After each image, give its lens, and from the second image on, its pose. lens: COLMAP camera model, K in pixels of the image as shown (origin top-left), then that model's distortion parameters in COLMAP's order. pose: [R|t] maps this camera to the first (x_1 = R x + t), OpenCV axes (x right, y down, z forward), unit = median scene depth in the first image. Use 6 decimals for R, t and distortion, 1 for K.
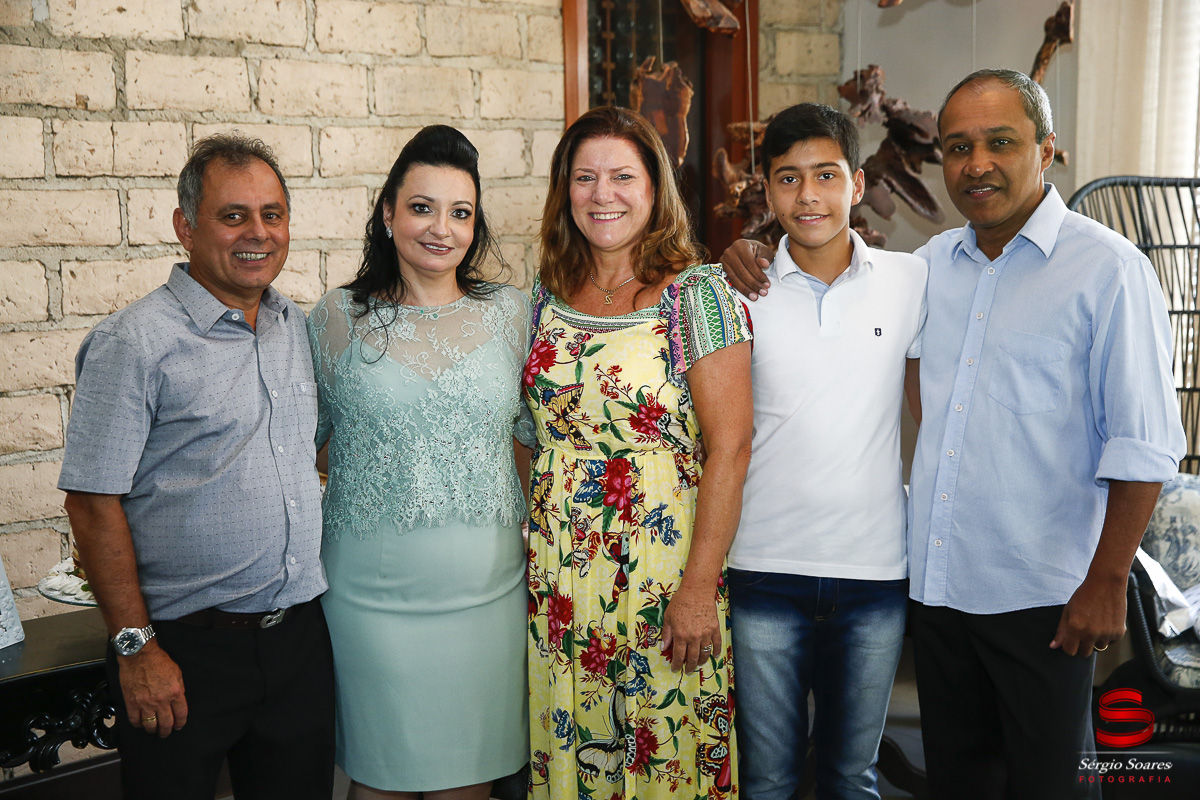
lens RADIAL K [[1577.9, 0, 600.0], [0, 1577.9, 400.0], [0, 0, 1]] dist [0.076712, 0.104291]
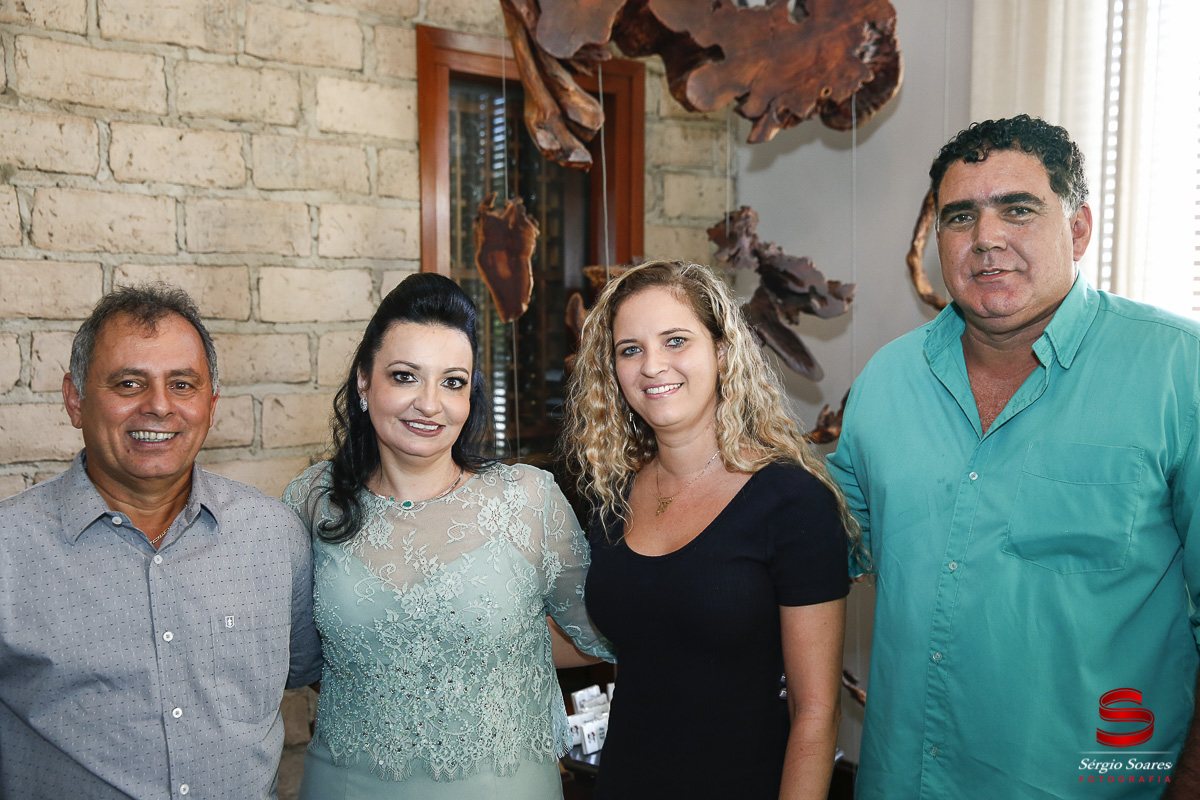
lens RADIAL K [[1268.8, 0, 600.0], [0, 1268.8, 400.0], [0, 0, 1]] dist [0.001757, 0.116034]
pose [[0.999792, 0.015824, -0.012902, 0.103945], [-0.016623, 0.997784, -0.064422, -0.053660], [0.011854, 0.064623, 0.997839, 0.290358]]
